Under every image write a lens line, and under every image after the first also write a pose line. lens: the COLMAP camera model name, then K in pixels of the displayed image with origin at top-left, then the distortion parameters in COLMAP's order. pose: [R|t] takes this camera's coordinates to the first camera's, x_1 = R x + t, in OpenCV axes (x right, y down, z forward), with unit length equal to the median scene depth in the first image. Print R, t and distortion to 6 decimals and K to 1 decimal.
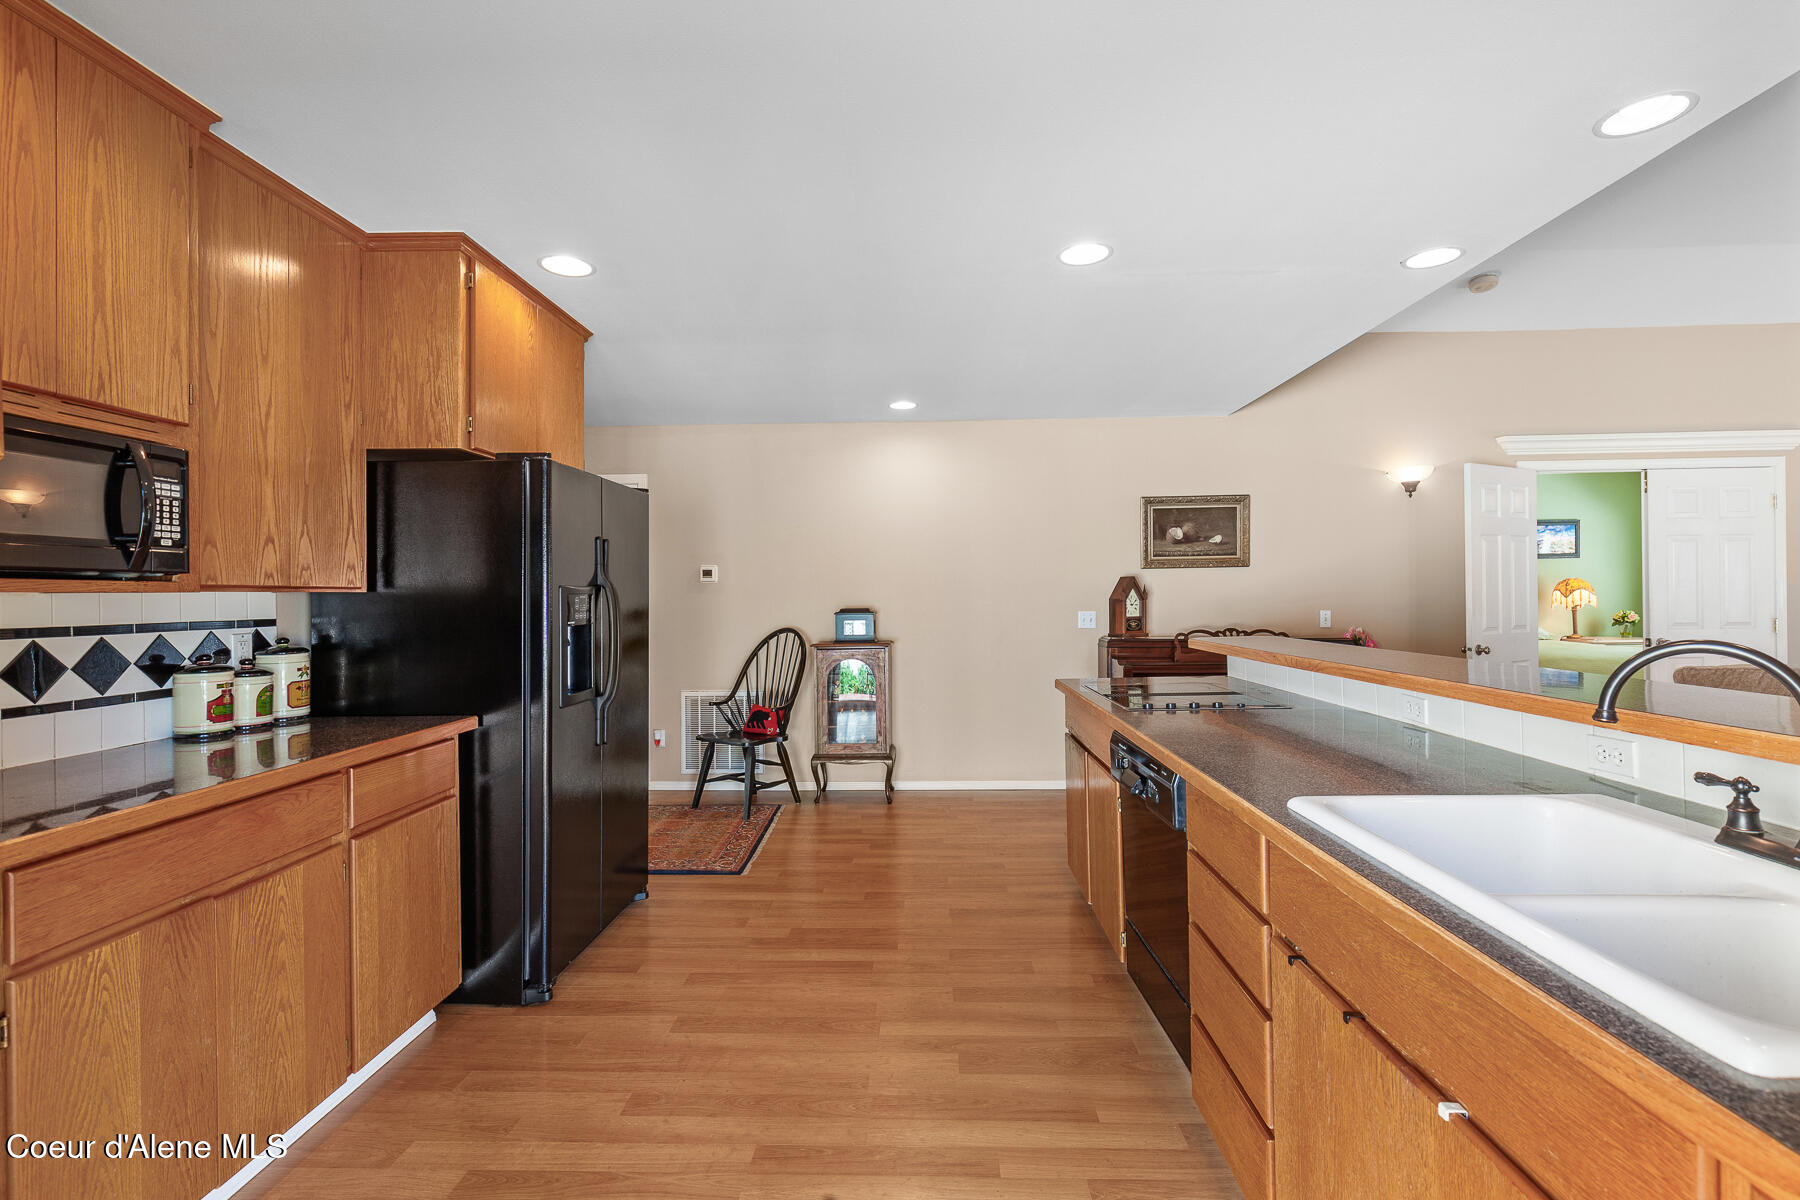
lens RADIAL K [[817.6, 0, 907.4], [0, 817.6, 588.1], [0, 0, 1]] dist [-0.000557, 0.000571]
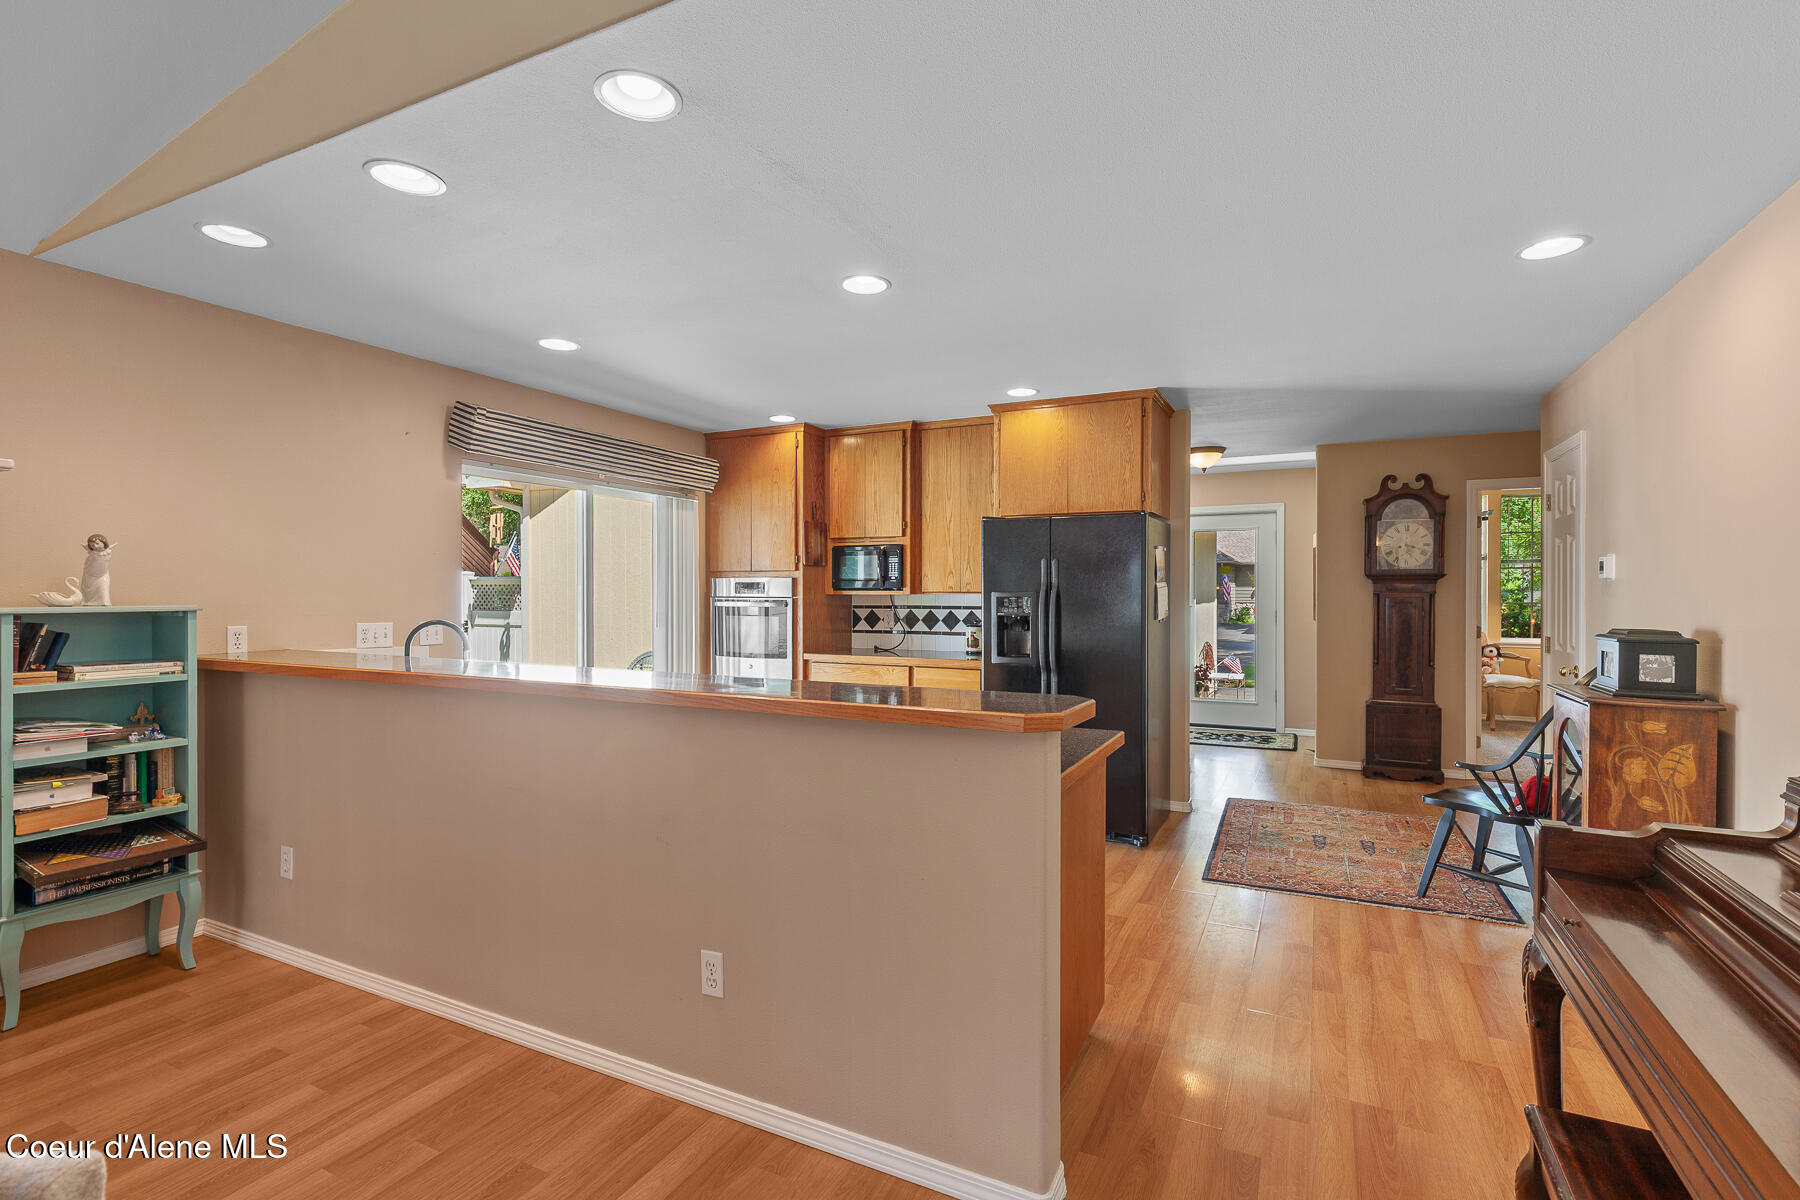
lens RADIAL K [[817.6, 0, 915.4], [0, 817.6, 599.1], [0, 0, 1]] dist [-0.000557, 0.000571]
pose [[-0.416191, 0.014756, -0.909158, 0.696383], [0.007968, 0.999889, 0.012581, -0.005562], [0.909242, -0.002008, -0.416262, 0.909387]]
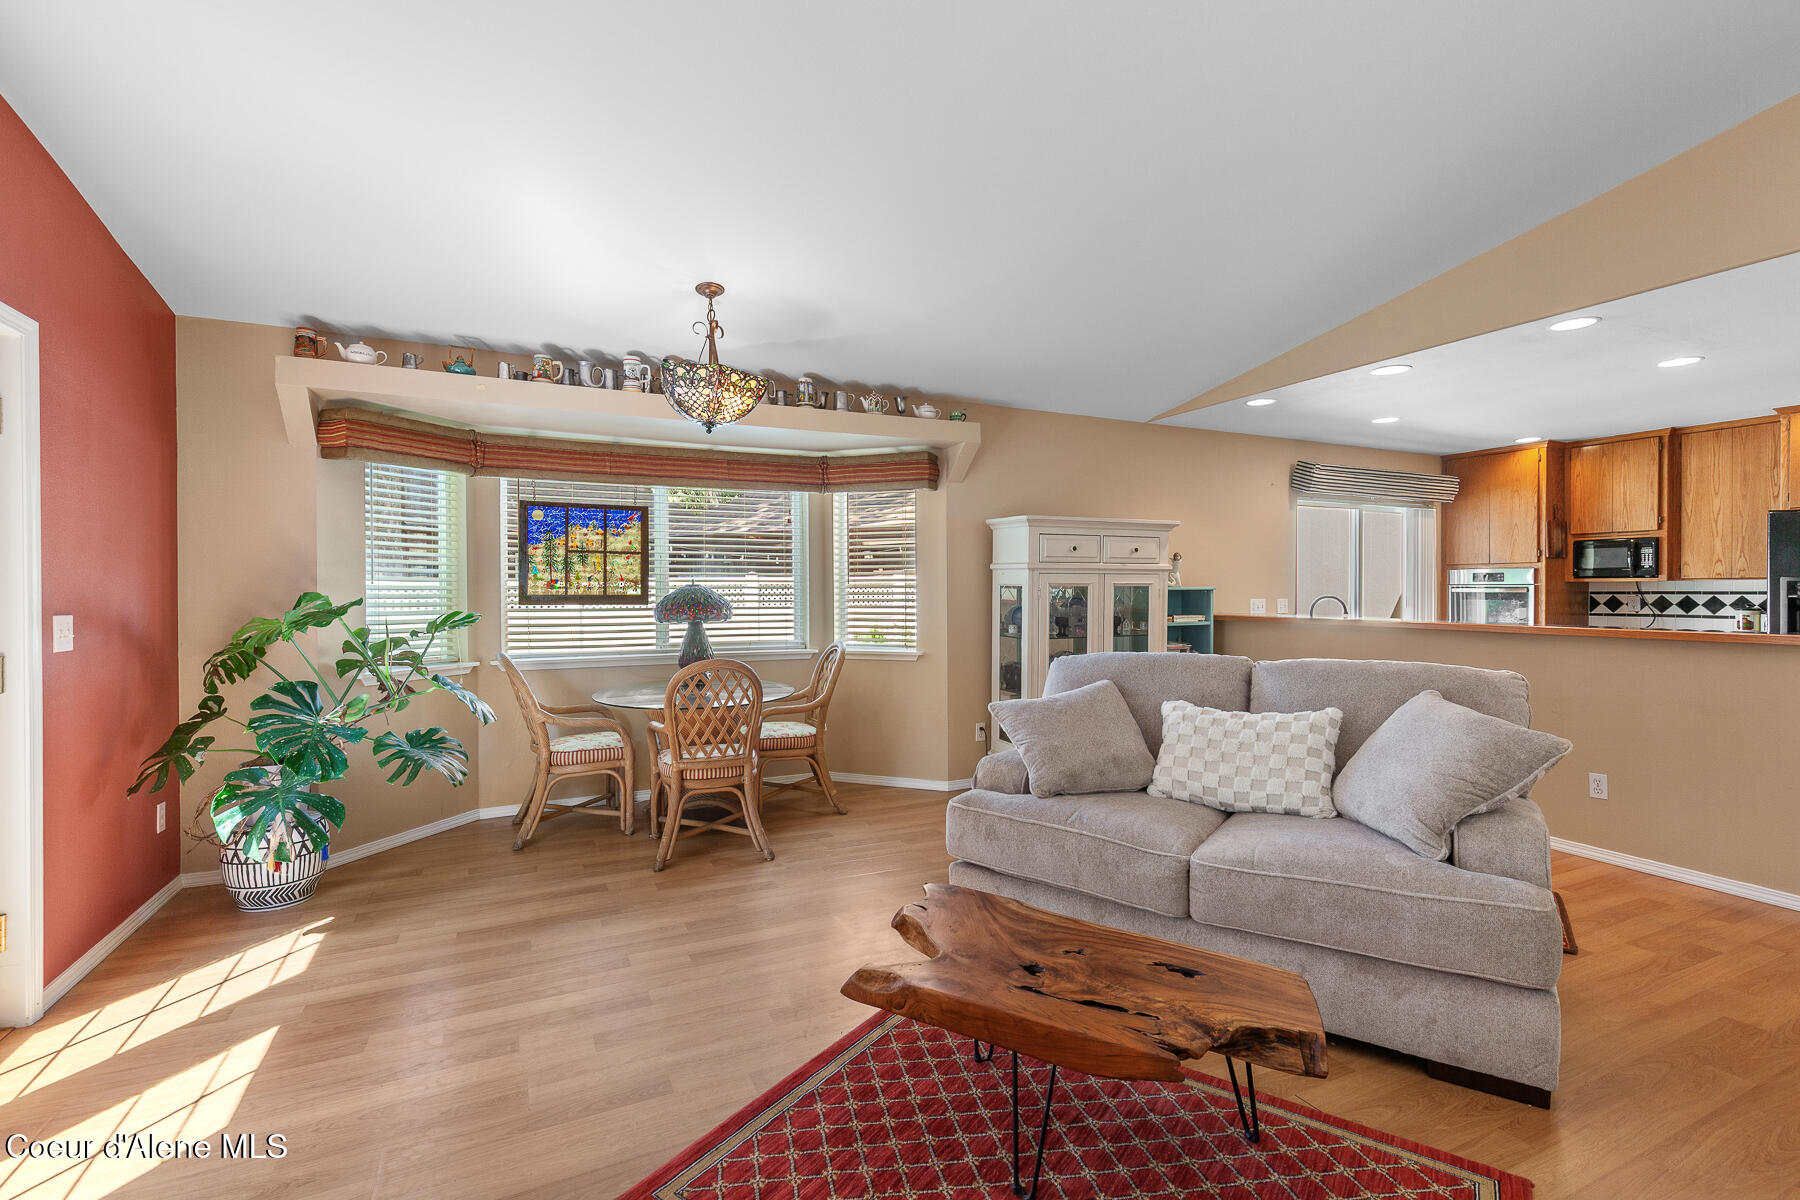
lens RADIAL K [[817.6, 0, 898.5], [0, 817.6, 600.2], [0, 0, 1]] dist [-0.000557, 0.000571]
pose [[-0.891684, 0.016221, -0.452368, 1.343573], [0.012726, 0.999861, 0.010769, 0.003412], [0.452479, 0.003846, -0.891767, 1.033033]]
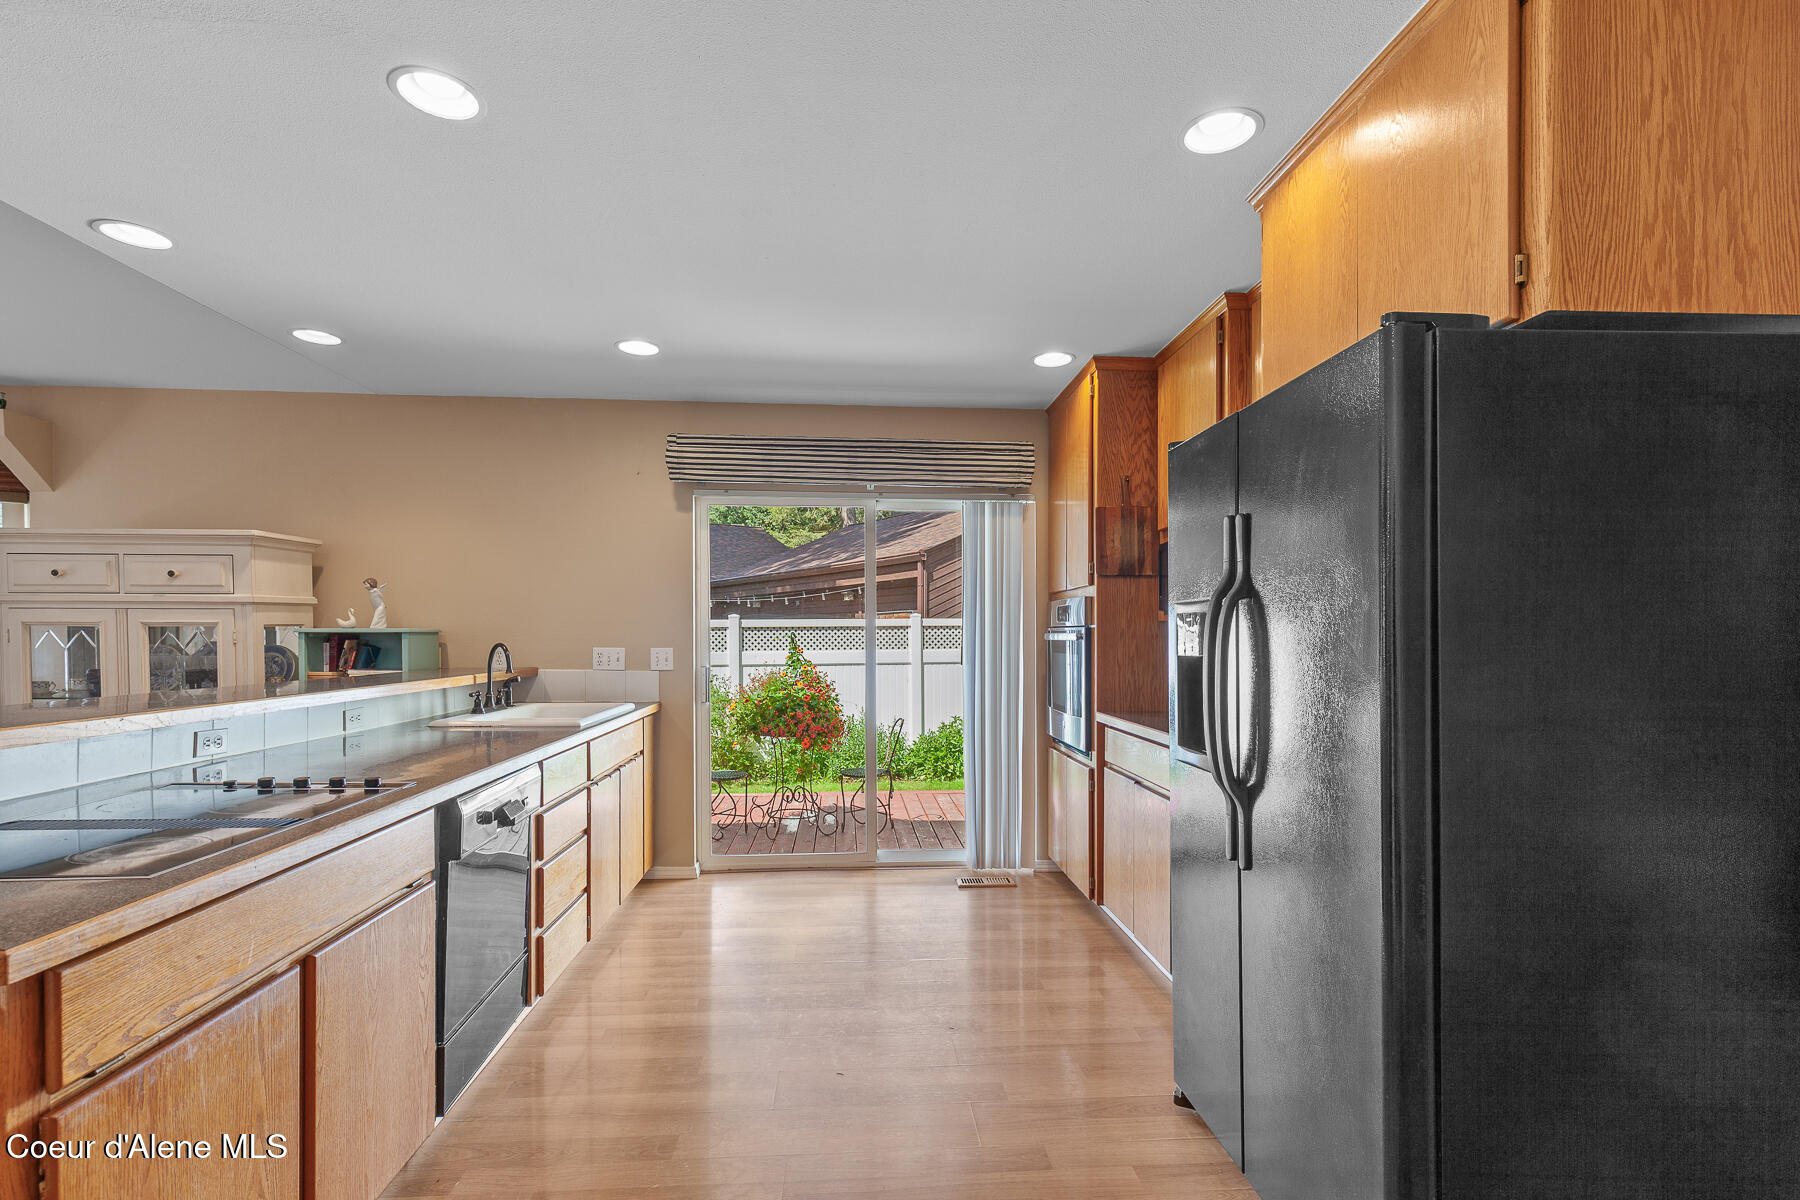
lens RADIAL K [[854.6, 0, 901.3], [0, 854.6, 636.3], [0, 0, 1]] dist [-0.001106, -0.000013]
pose [[-0.996690, 0.005046, -0.081134, -0.055623], [0.005906, 0.999929, -0.010360, 0.022417], [0.081076, -0.010805, -0.996649, 1.053247]]
